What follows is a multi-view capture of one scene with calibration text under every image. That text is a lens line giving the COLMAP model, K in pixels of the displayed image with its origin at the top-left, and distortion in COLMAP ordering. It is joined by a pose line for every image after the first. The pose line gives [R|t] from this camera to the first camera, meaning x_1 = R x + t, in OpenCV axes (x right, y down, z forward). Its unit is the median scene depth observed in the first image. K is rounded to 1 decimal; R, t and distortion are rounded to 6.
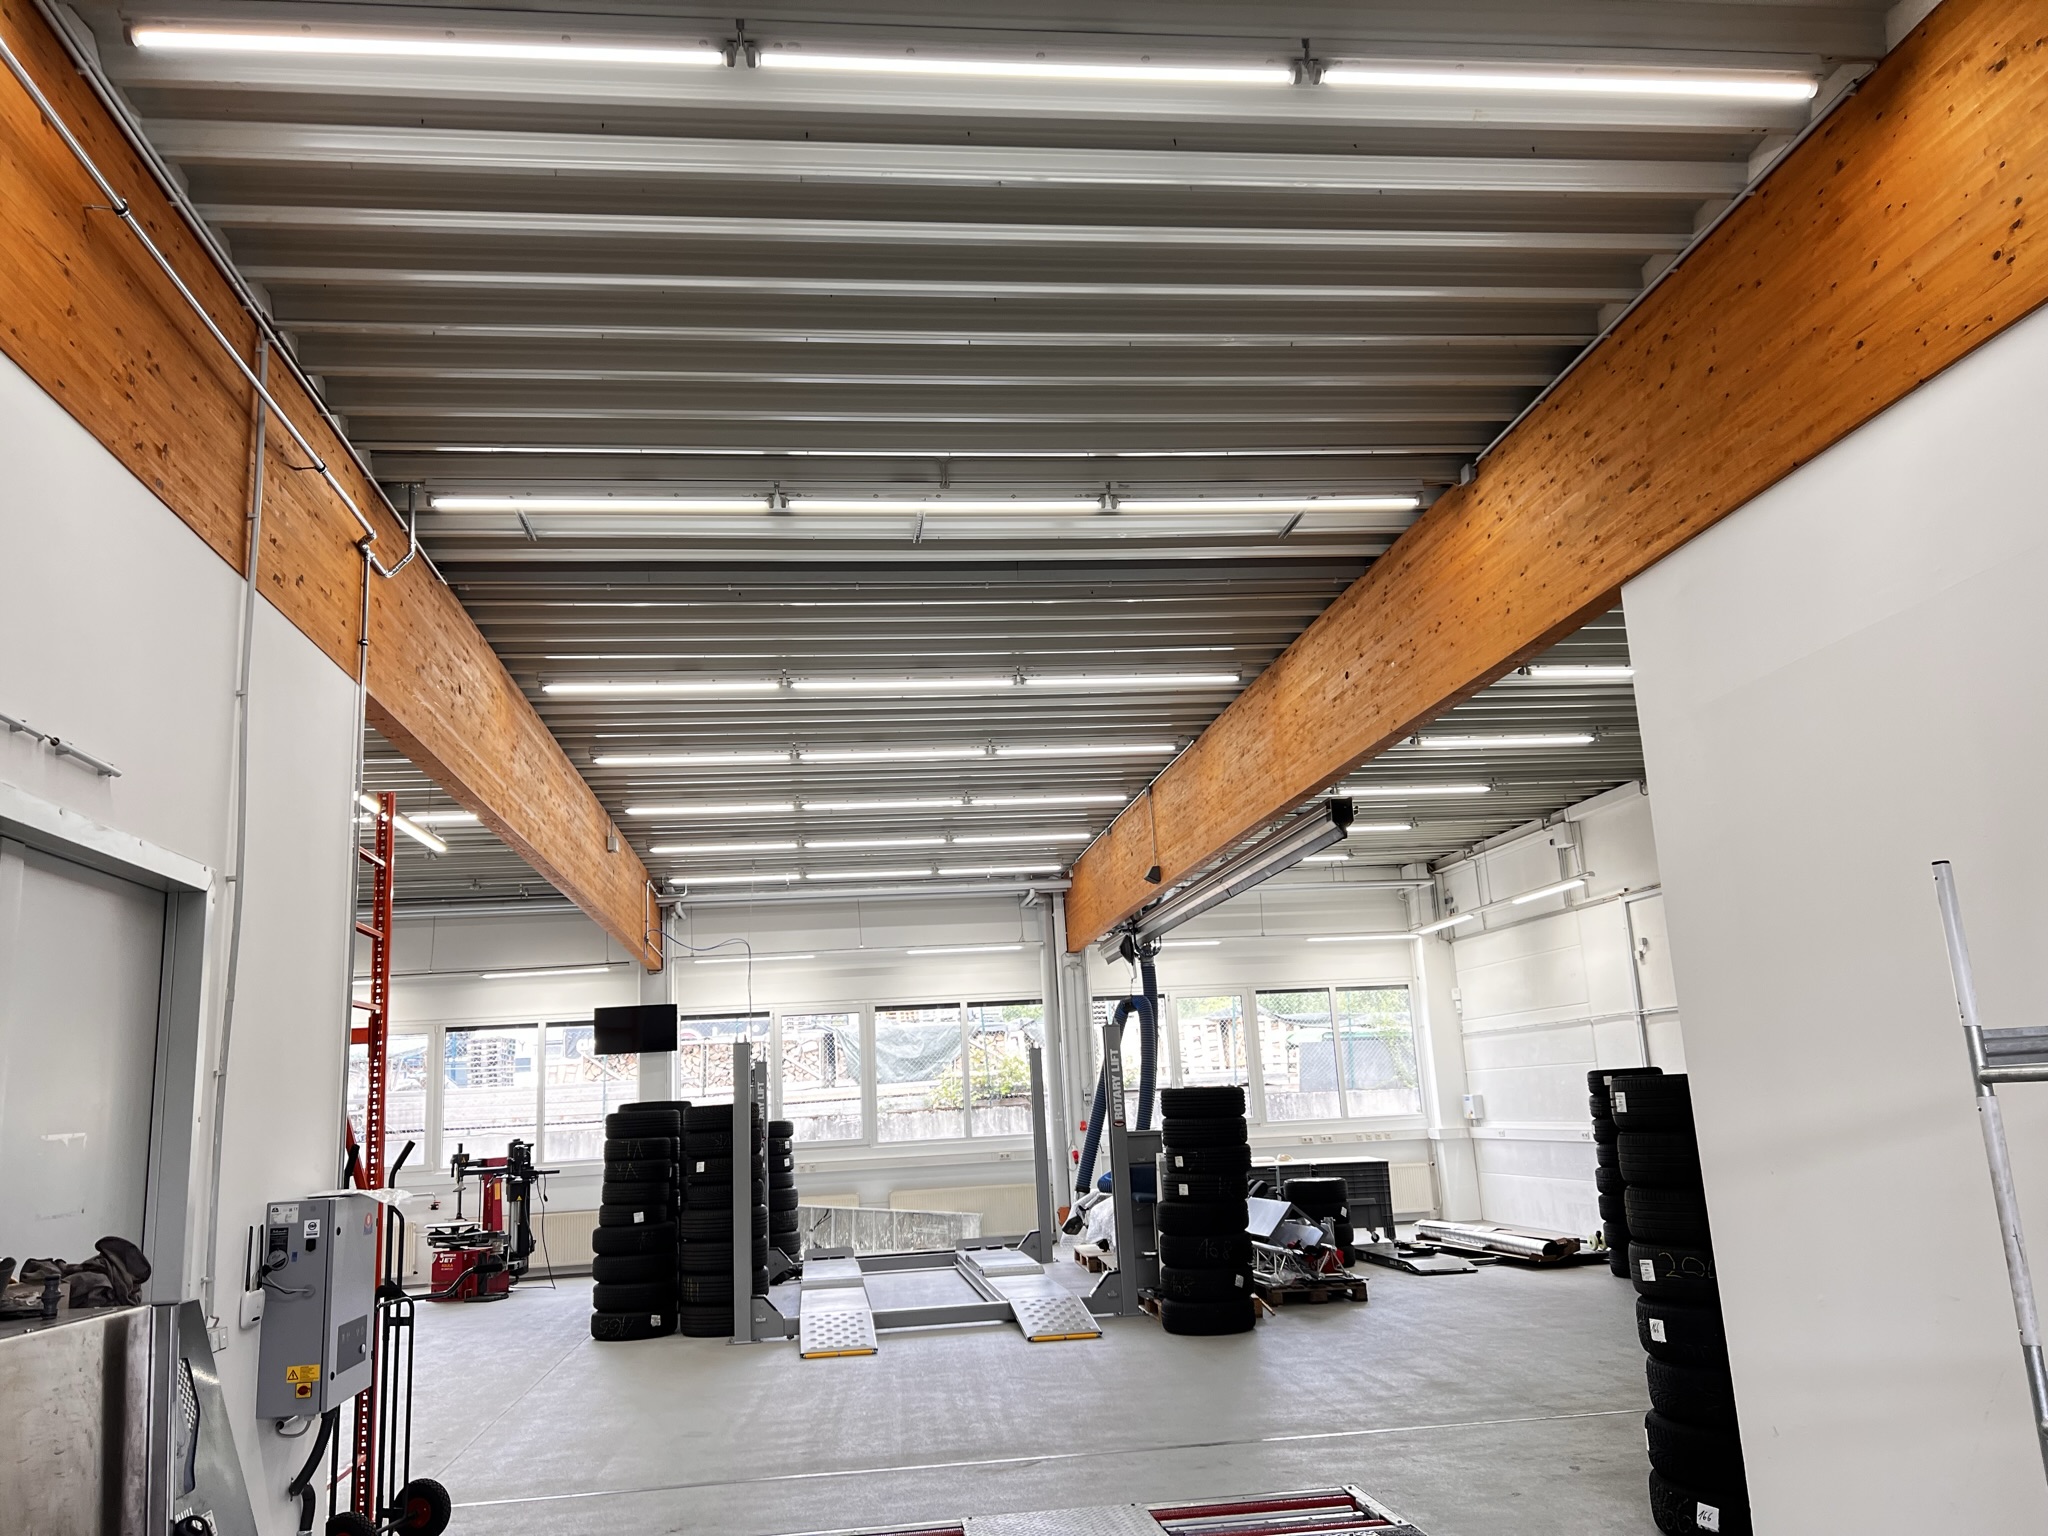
lens RADIAL K [[1552.7, 0, 1022.9], [0, 1552.7, 768.4], [0, 0, 1]] dist [0.010074, -0.003591]
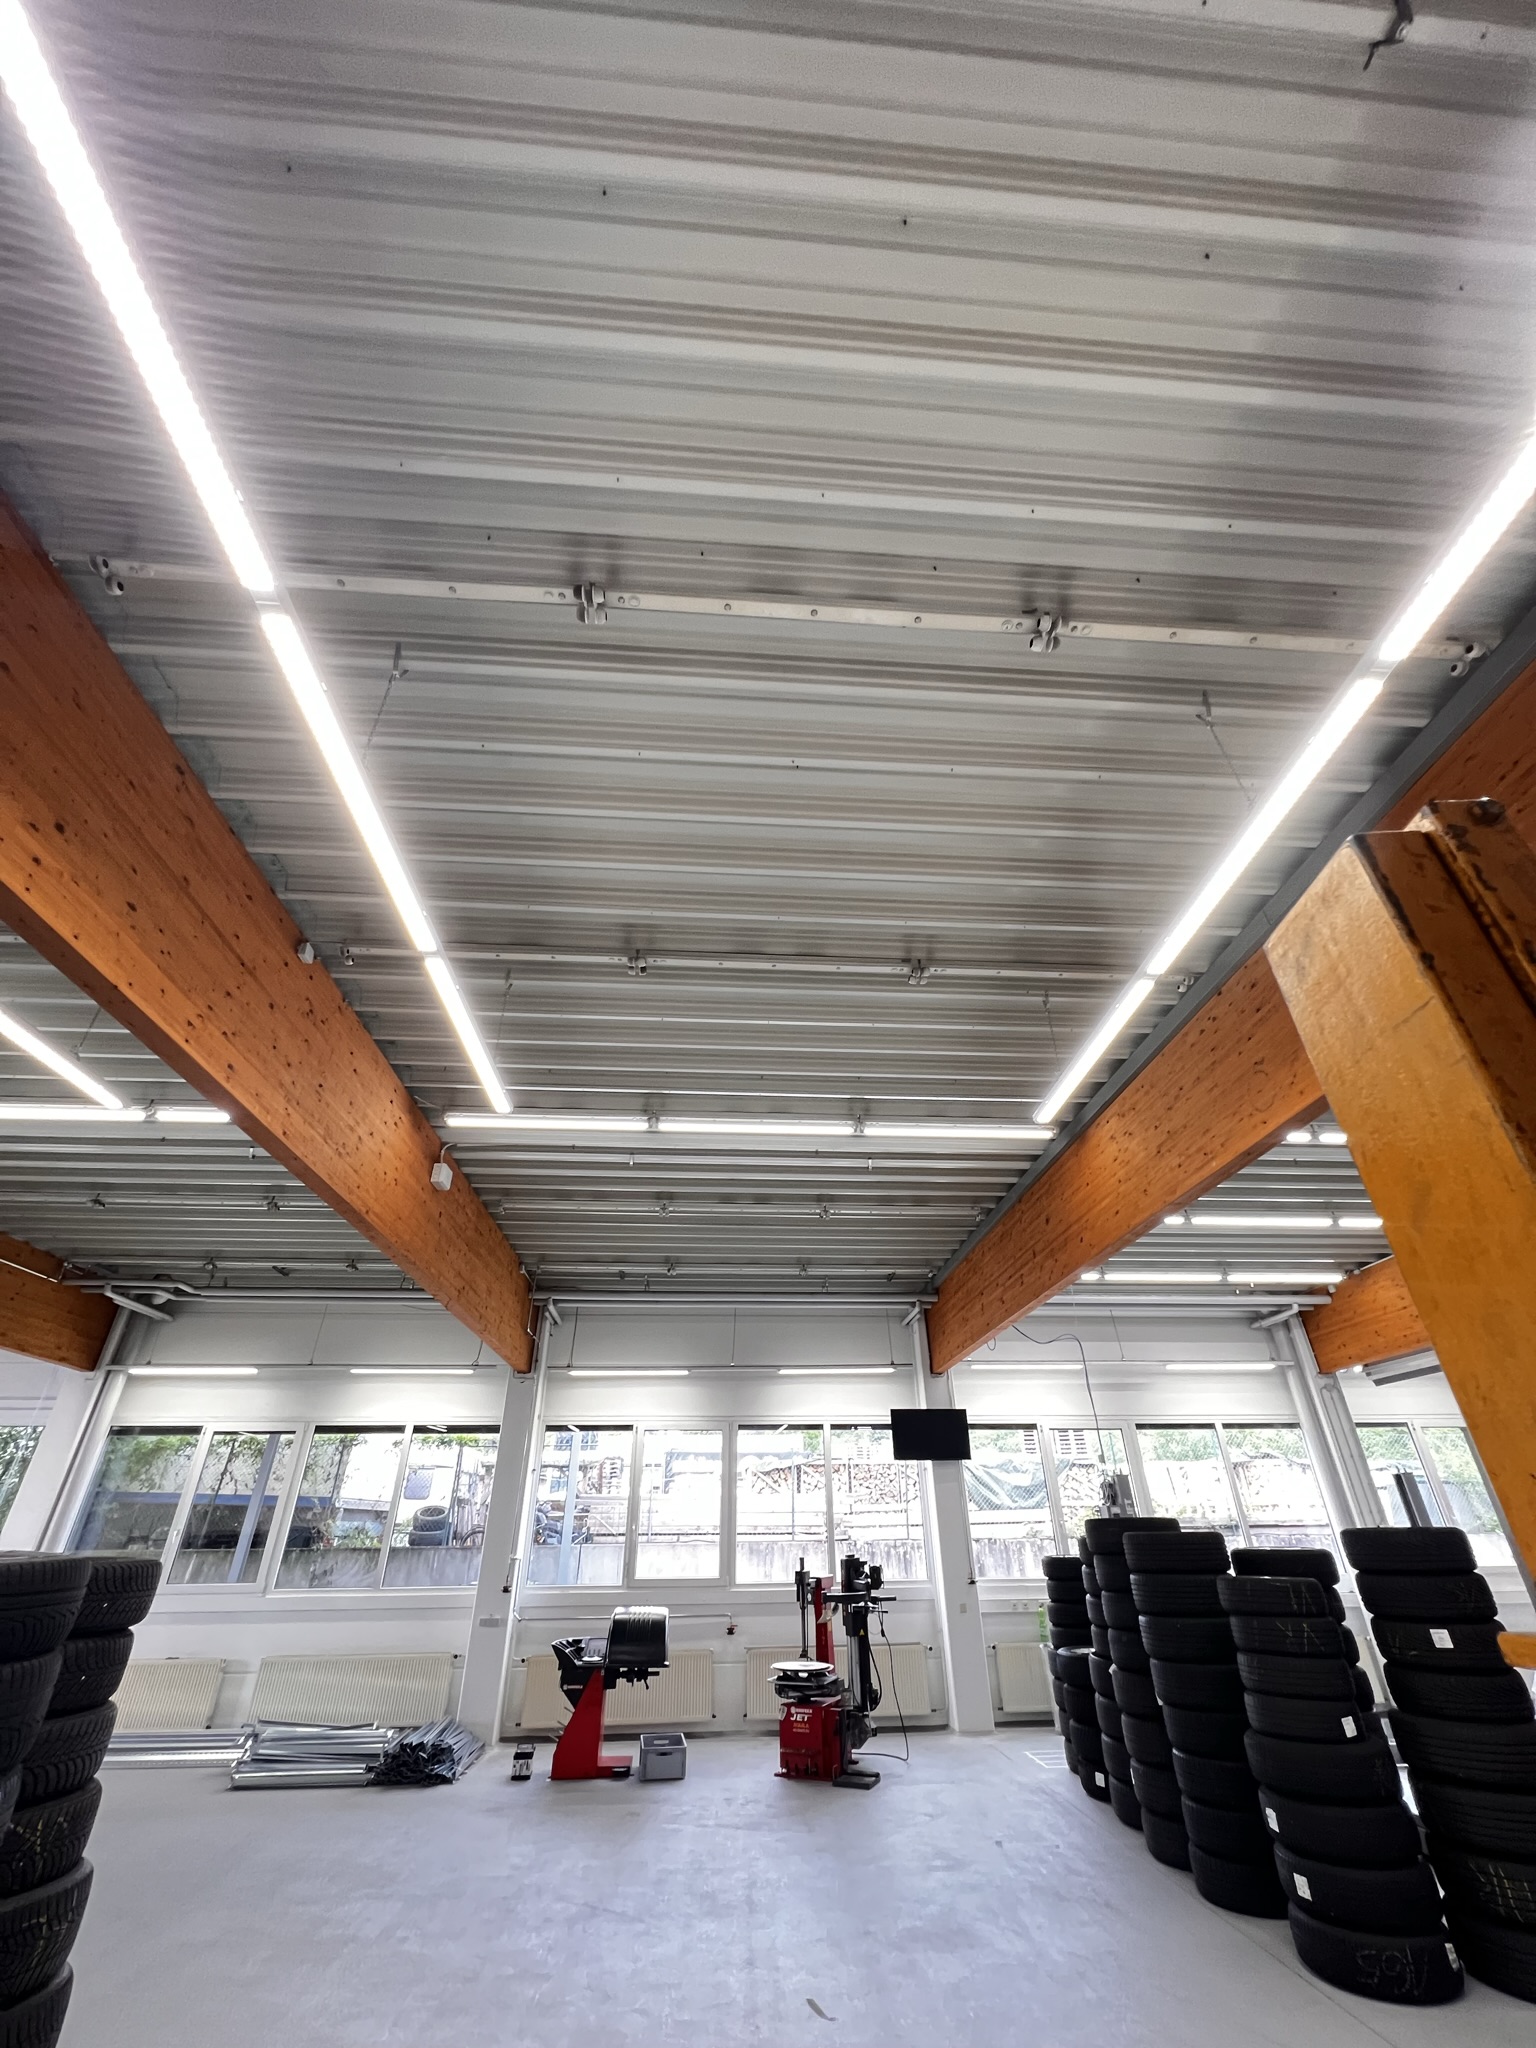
lens RADIAL K [[810.8, 0, 771.0], [0, 810.8, 1019.5], [0, 0, 1]] dist [-0.000015, 0.000090]
pose [[0.997390, 0.009648, -0.071549, -0.312779], [-0.033457, 0.939959, -0.339645, 0.095109], [0.063976, 0.341152, 0.937828, 0.396958]]
